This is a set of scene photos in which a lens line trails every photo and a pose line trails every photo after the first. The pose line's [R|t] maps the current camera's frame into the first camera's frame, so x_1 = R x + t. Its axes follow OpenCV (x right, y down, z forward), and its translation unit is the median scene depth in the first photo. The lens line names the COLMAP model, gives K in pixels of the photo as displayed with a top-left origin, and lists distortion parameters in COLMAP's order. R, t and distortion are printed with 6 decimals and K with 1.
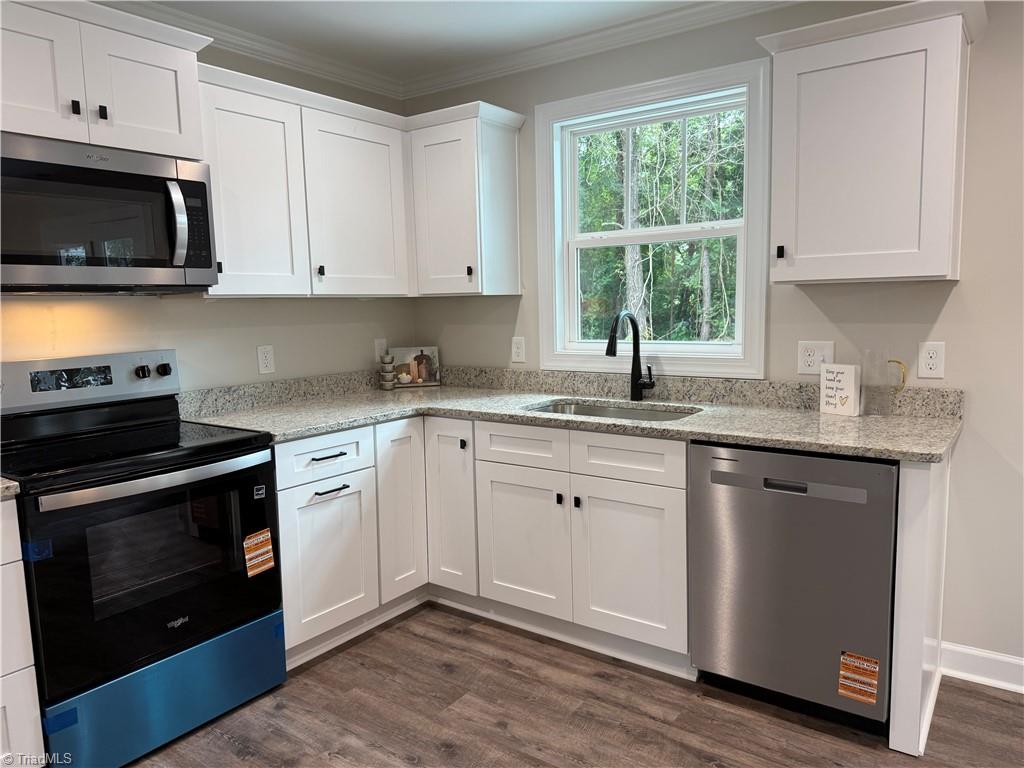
lens RADIAL K [[719.1, 0, 517.0], [0, 719.1, 388.9], [0, 0, 1]] dist [0.052990, -0.071354]
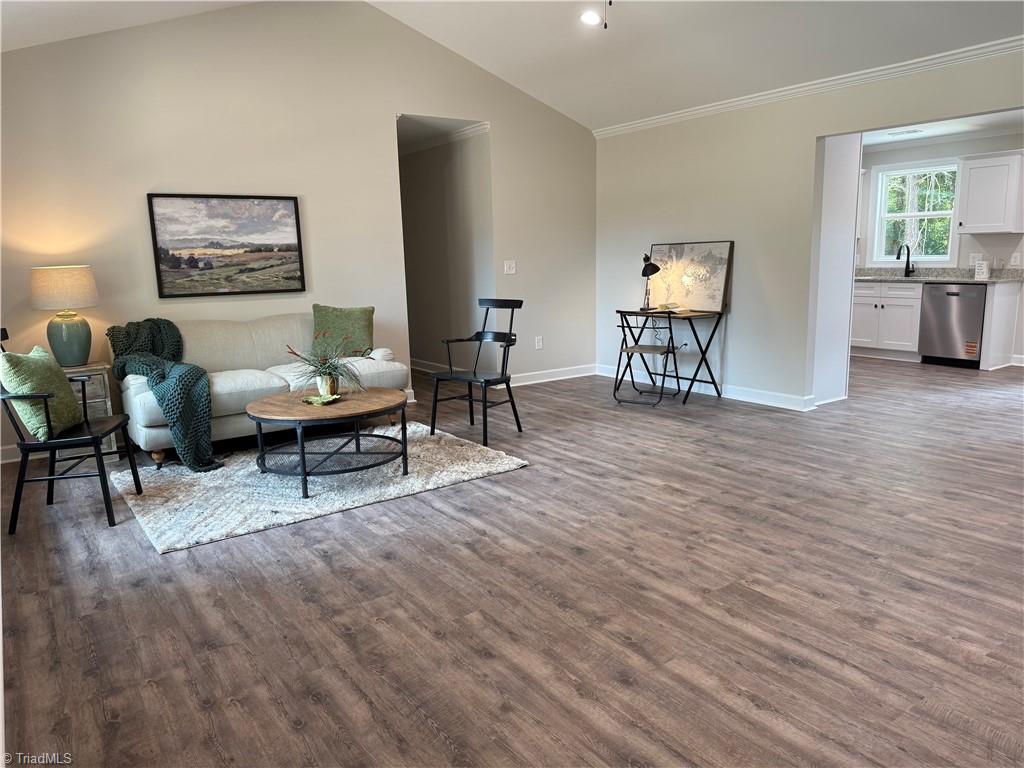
lens RADIAL K [[719.1, 0, 520.0], [0, 719.1, 391.2], [0, 0, 1]] dist [0.052990, -0.071354]
pose [[0.946849, 0.060864, -0.315867, -0.382710], [-0.037511, 0.996129, 0.079498, 0.331252], [0.319482, -0.063424, 0.945467, -2.459024]]
